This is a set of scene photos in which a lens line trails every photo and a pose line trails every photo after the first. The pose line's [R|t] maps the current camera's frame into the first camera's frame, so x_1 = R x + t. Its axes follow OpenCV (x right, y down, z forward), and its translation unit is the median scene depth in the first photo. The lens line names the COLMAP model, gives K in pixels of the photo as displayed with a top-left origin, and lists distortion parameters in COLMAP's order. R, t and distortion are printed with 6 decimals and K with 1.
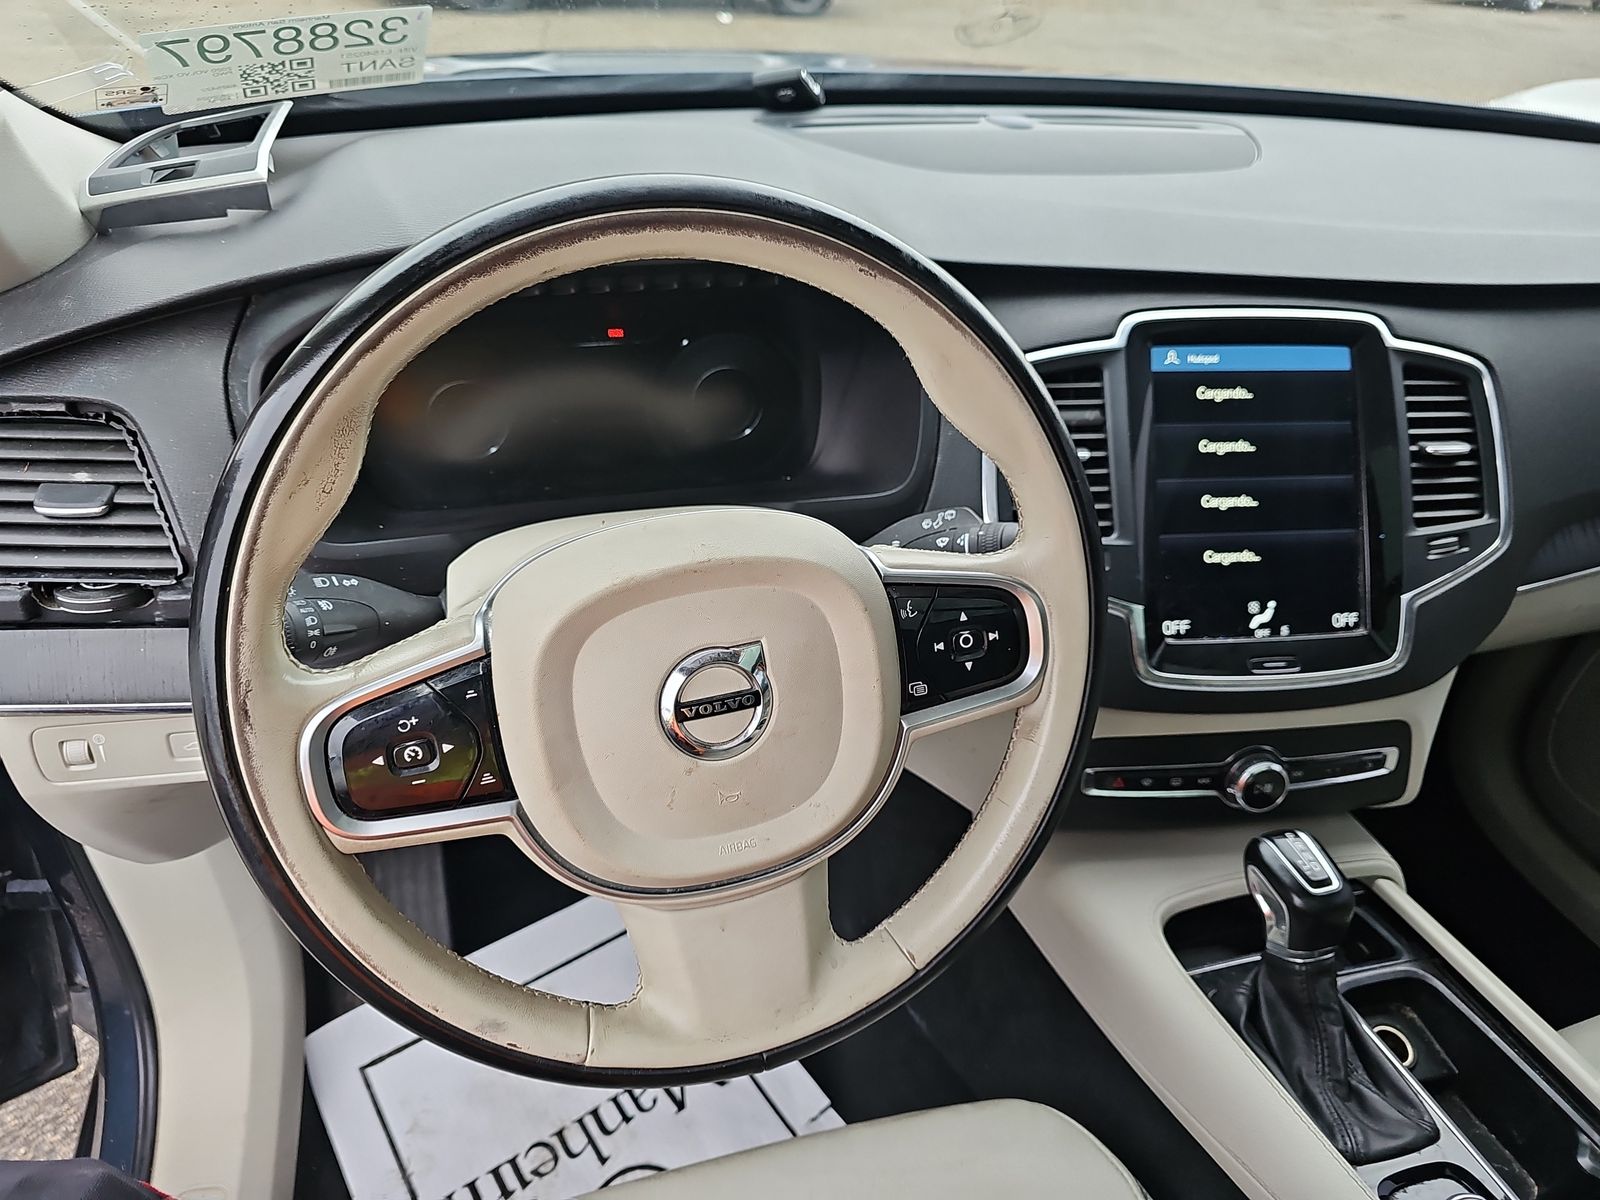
lens RADIAL K [[1057.7, 0, 789.0], [0, 1057.7, 599.4], [0, 0, 1]] dist [-0.024229, -0.001211]
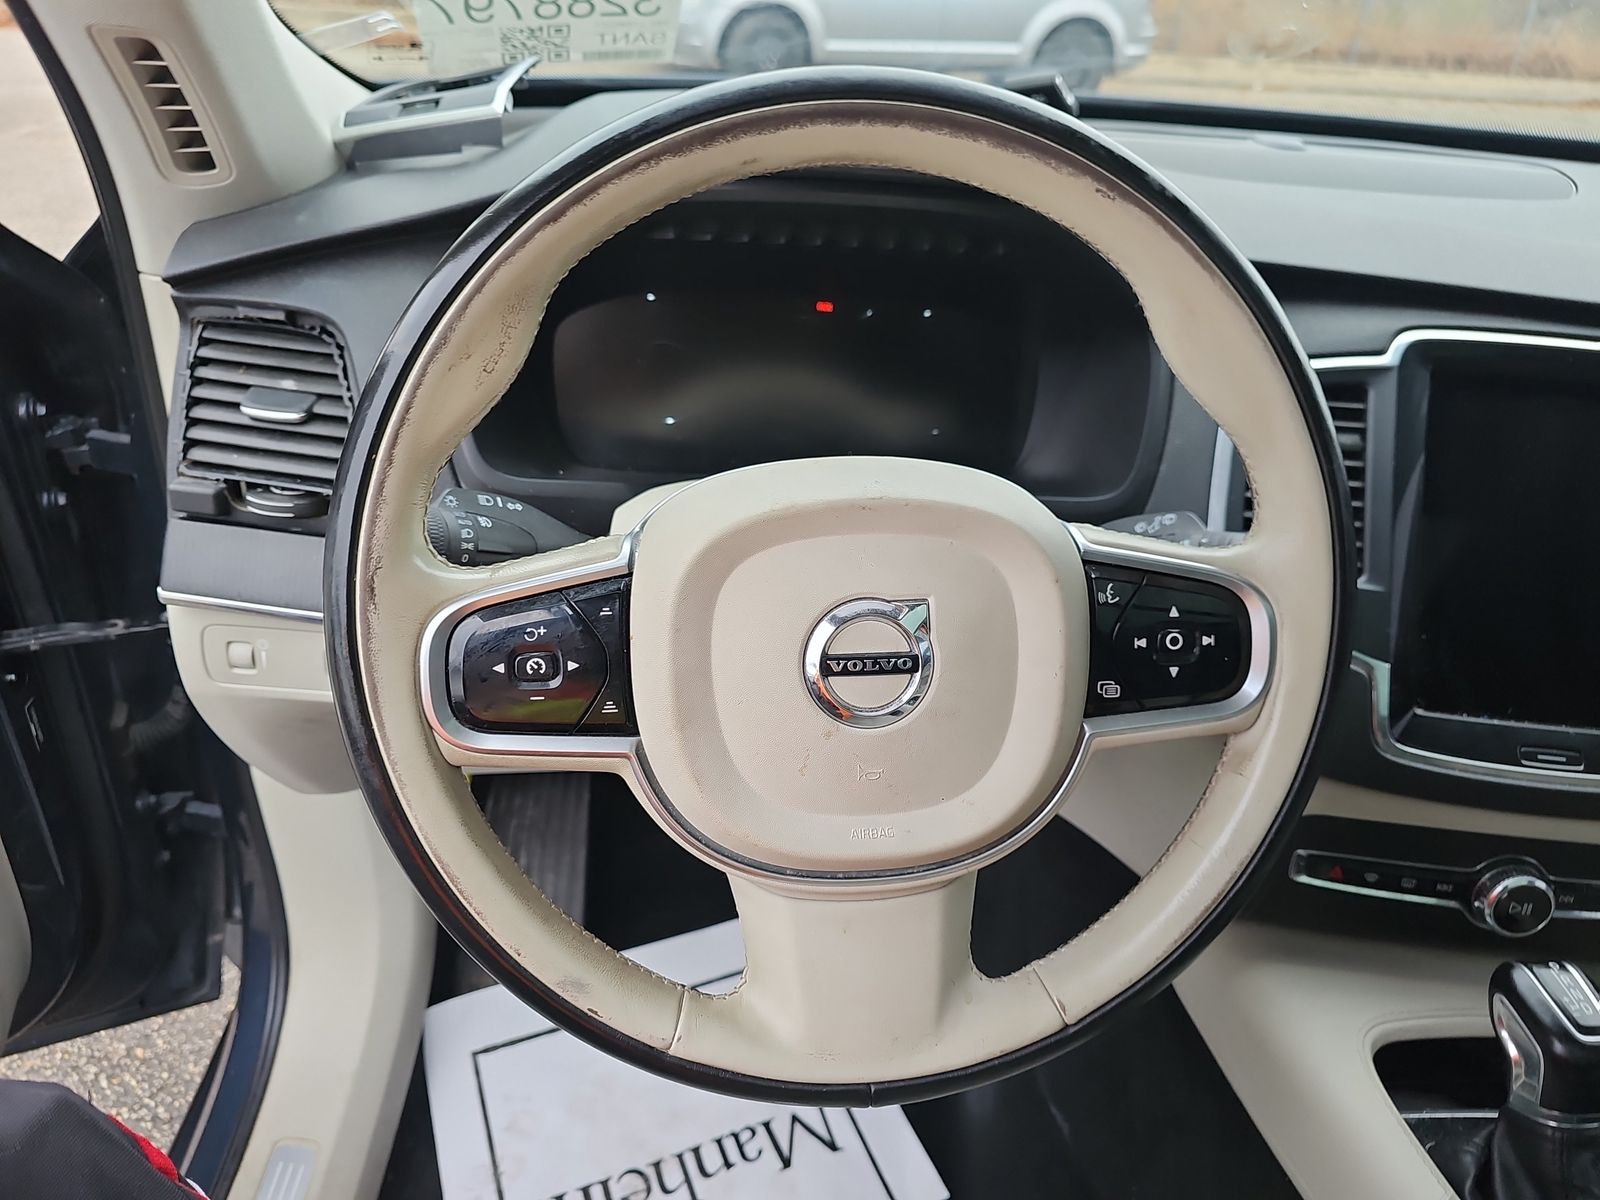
lens RADIAL K [[1057.7, 0, 789.0], [0, 1057.7, 599.4], [0, 0, 1]] dist [-0.024229, -0.001211]
pose [[0.974732, 0.124000, -0.185798, 0.016927], [-0.137227, 0.988717, -0.060061, 0.084822], [0.176254, 0.084040, 0.980751, 0.096694]]
